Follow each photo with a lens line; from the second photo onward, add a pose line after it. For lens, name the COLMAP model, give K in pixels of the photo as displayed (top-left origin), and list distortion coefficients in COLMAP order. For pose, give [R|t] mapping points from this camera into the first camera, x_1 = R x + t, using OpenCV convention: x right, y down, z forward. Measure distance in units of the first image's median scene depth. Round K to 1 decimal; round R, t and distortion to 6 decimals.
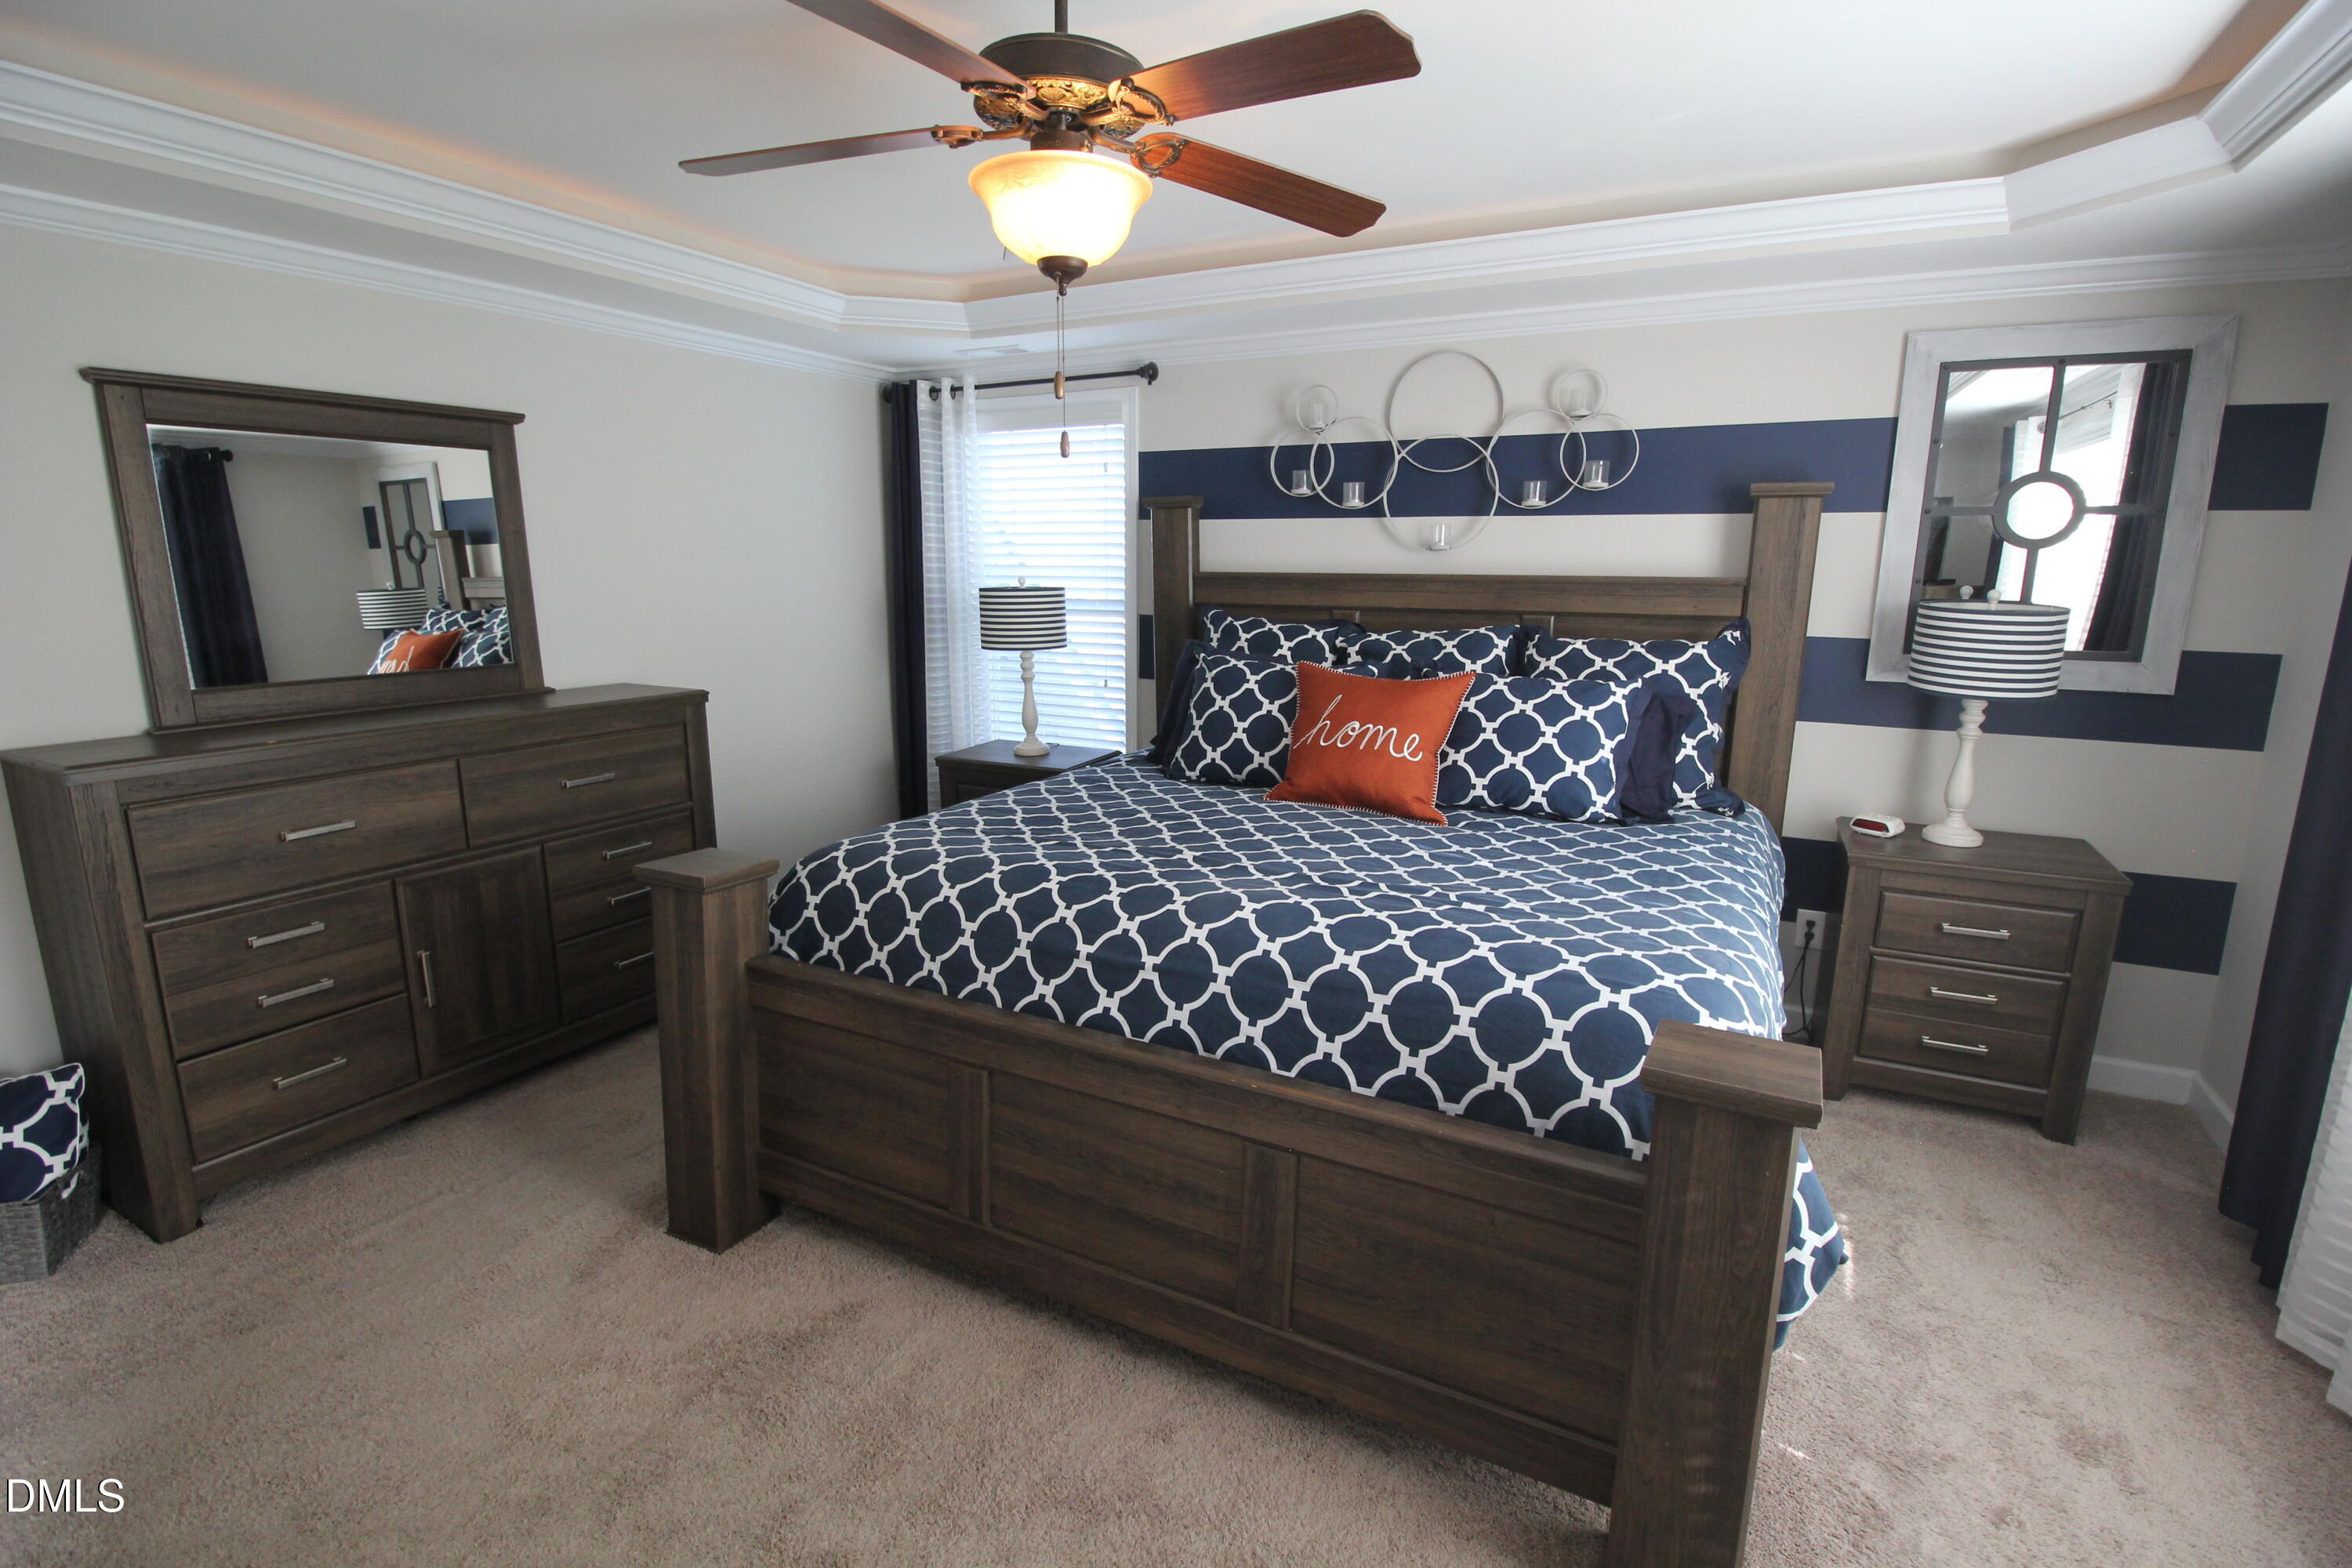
lens RADIAL K [[1095.5, 0, 1144.5], [0, 1095.5, 780.5], [0, 0, 1]] dist [-0.002384, -0.000268]
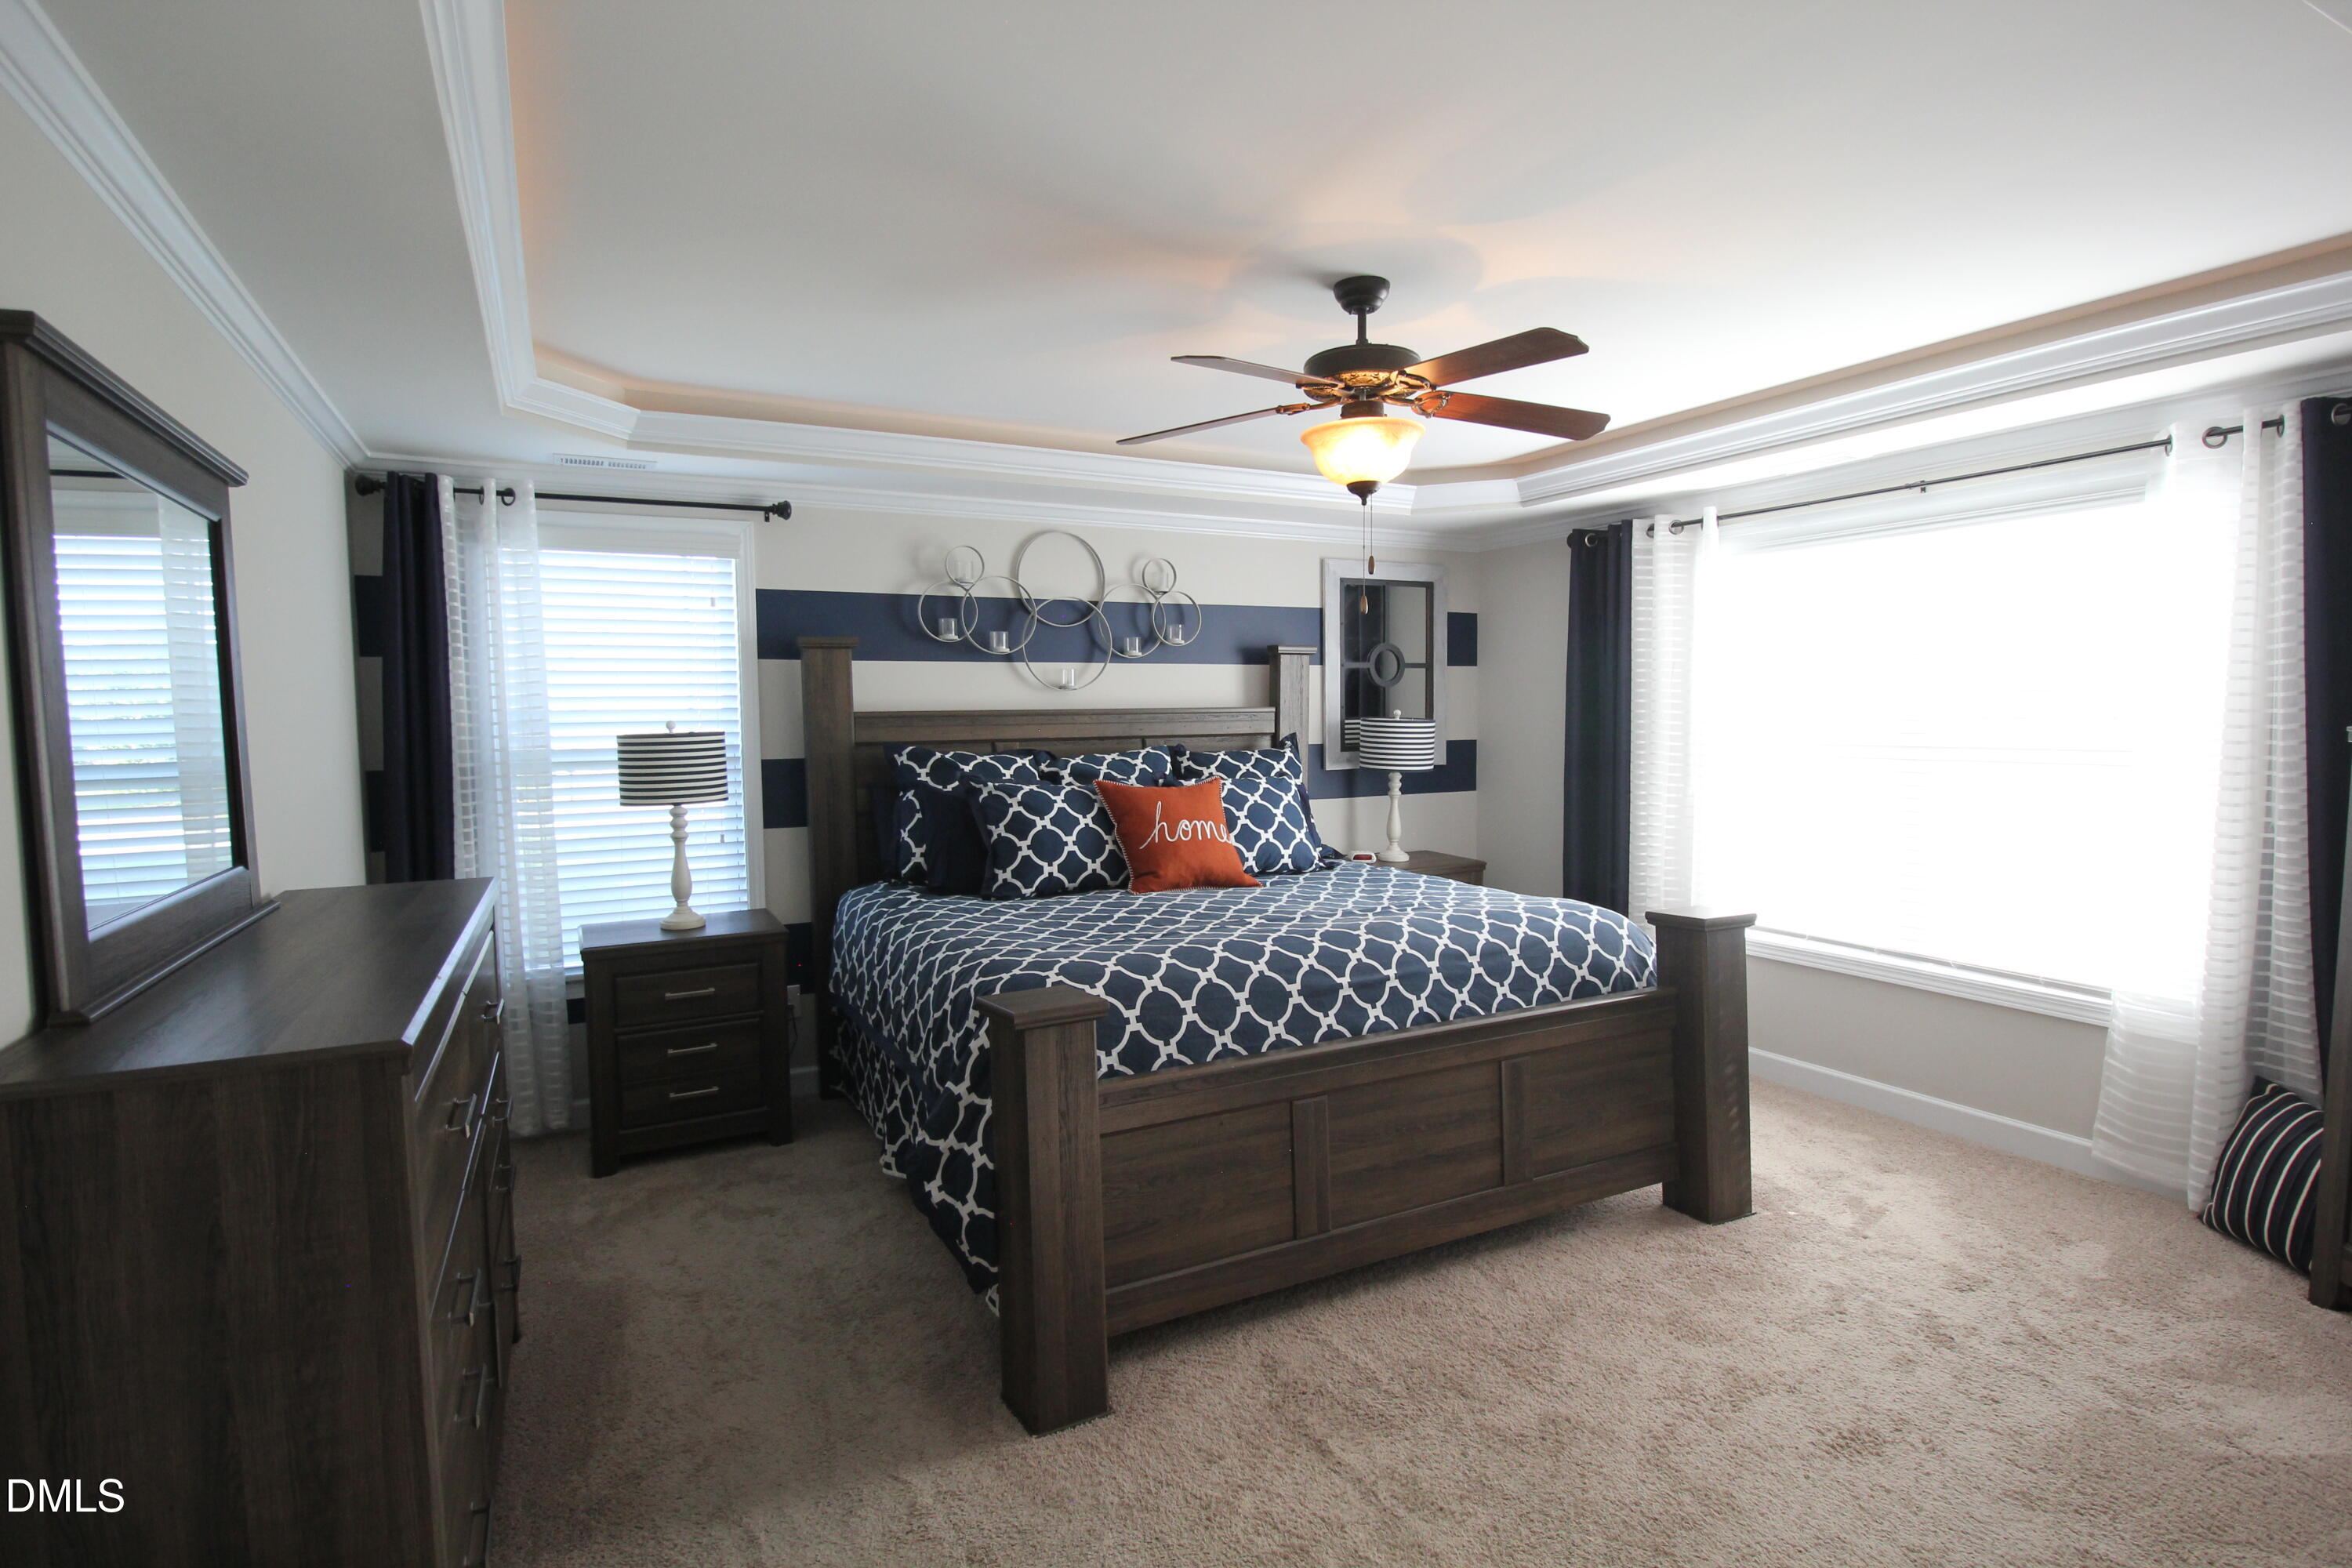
lens RADIAL K [[1185.3, 0, 1176.0], [0, 1185.3, 784.0], [0, 0, 1]] dist [0.001421, 0.000036]
pose [[0.567052, -0.061755, 0.821364, -0.769585], [0.178304, 0.982744, -0.049209, -0.024073], [-0.804151, 0.174357, 0.568279, 0.189268]]
